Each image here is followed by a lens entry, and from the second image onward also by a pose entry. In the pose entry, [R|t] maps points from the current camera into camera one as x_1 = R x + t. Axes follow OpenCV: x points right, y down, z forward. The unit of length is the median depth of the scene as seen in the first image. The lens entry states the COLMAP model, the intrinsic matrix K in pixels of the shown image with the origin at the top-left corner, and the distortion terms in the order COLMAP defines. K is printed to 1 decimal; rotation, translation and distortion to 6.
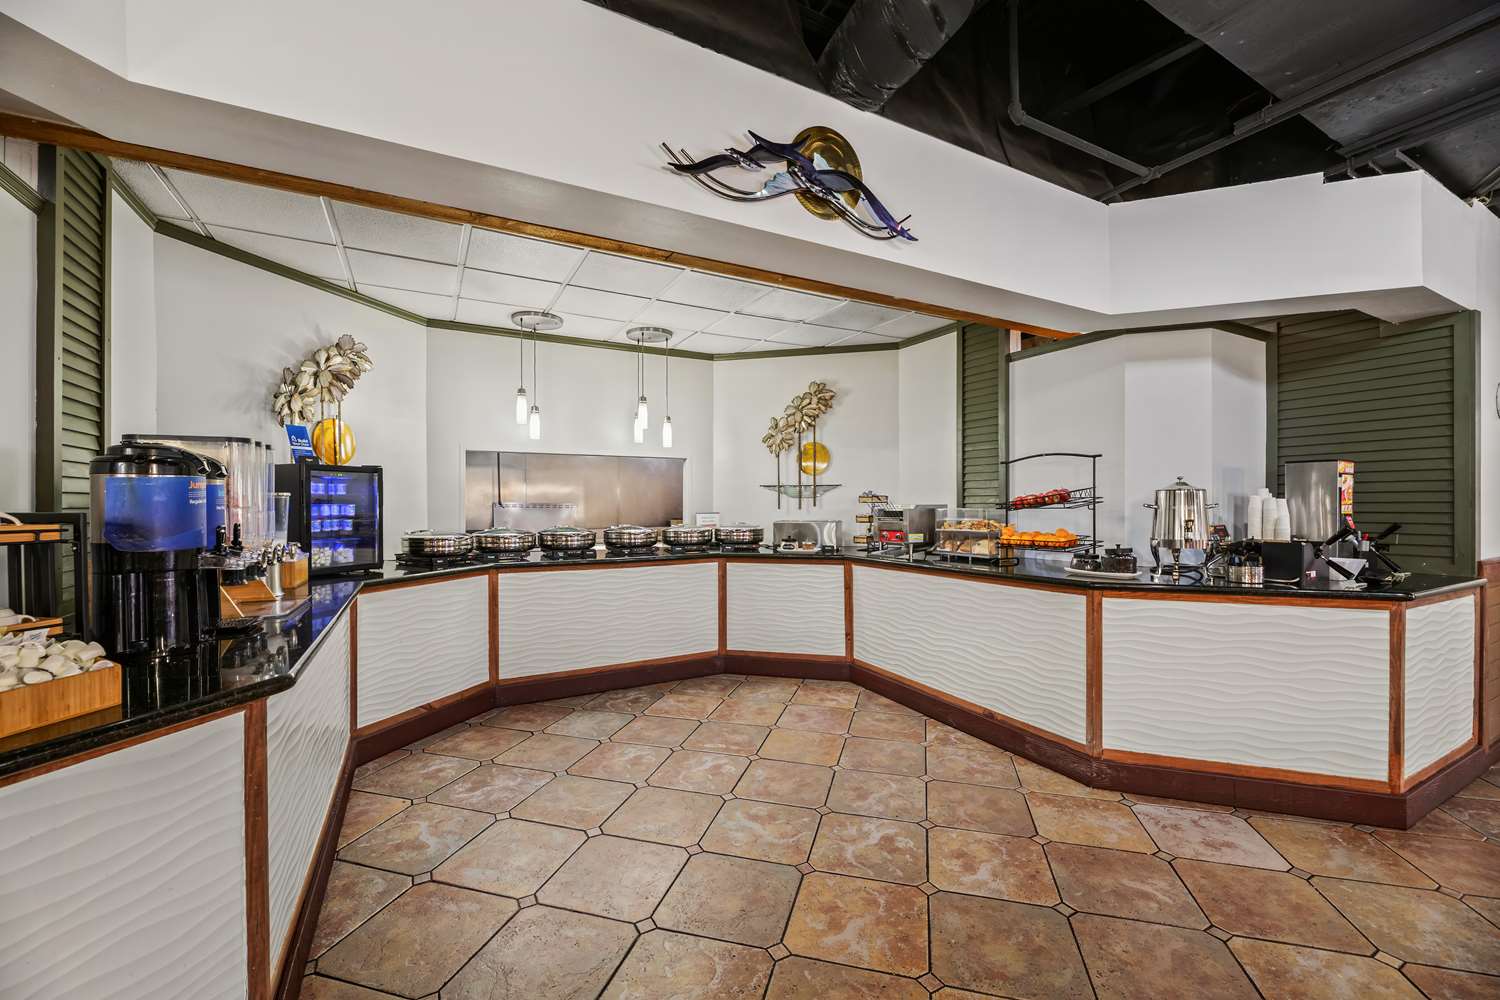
lens RADIAL K [[606.8, 0, 746.3], [0, 606.8, 504.4], [0, 0, 1]] dist [-0.001610, -0.000014]
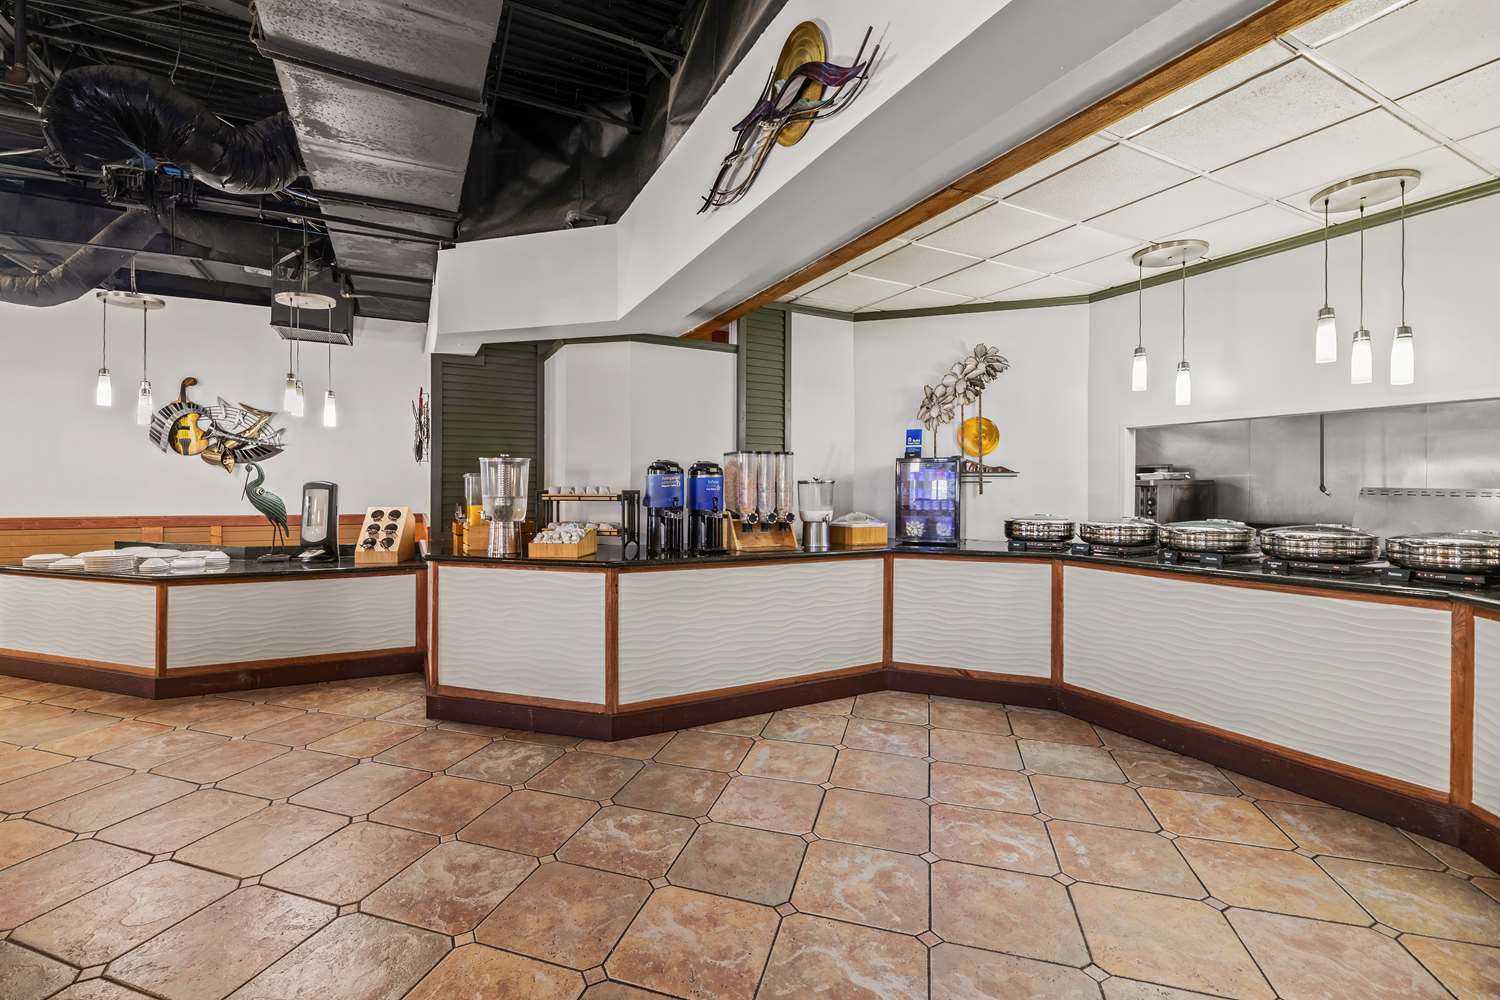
lens RADIAL K [[650.5, 0, 744.4], [0, 650.5, 494.1], [0, 0, 1]] dist [0.004558, -0.000157]
pose [[-0.024027, 0.011086, -0.999650, 0.623351], [-0.002984, 0.999933, 0.011161, -0.003143], [0.999707, 0.003251, -0.023992, 0.584542]]
